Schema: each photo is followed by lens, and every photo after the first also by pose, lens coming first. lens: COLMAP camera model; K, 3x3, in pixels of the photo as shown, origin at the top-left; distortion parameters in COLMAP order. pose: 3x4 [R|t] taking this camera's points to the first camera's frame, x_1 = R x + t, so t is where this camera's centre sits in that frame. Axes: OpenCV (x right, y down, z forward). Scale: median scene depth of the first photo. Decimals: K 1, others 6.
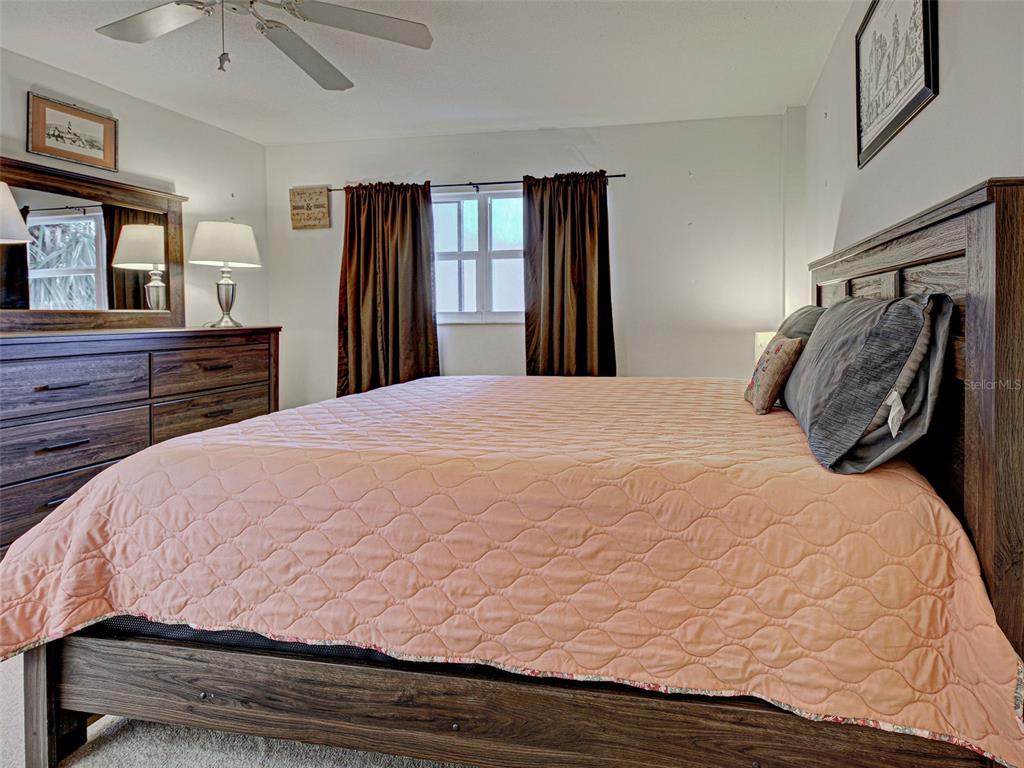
lens RADIAL K [[403.5, 0, 572.4], [0, 403.5, 370.4], [0, 0, 1]] dist [0.004468, -0.002522]
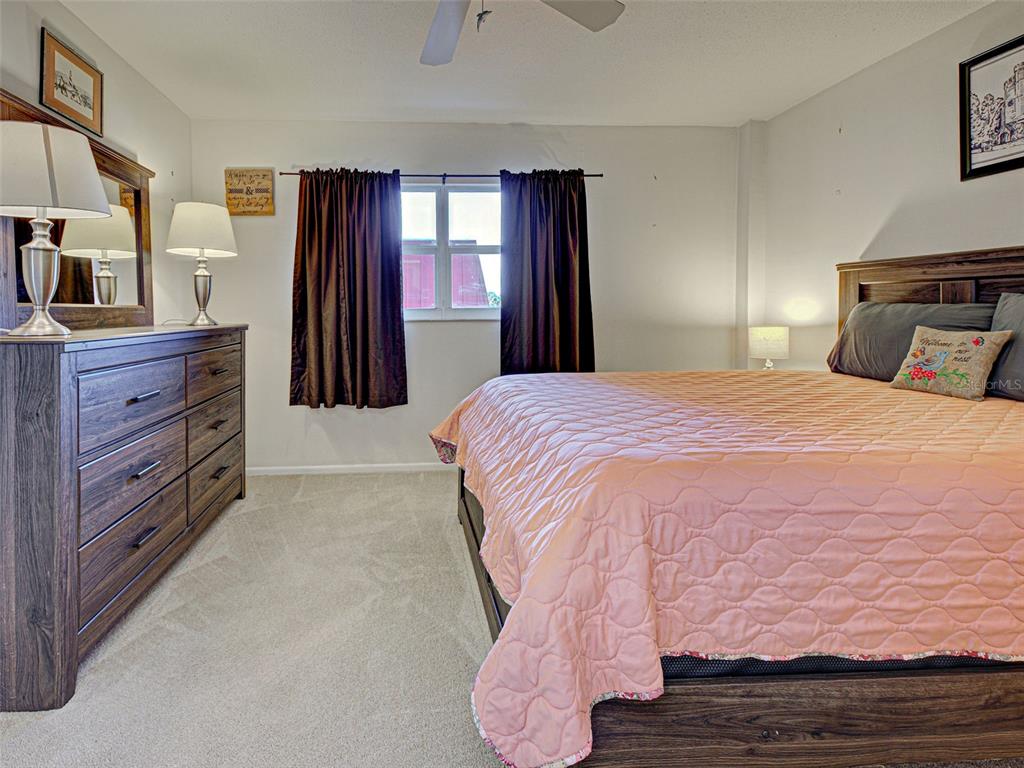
lens RADIAL K [[403.5, 0, 486.1], [0, 403.5, 367.5], [0, 0, 1]] dist [0.004468, -0.002522]
pose [[0.987535, -0.019184, 0.156224, -0.403058], [0.019495, 0.999810, -0.000455, -0.004289], [-0.156185, 0.003495, 0.987722, 0.051713]]
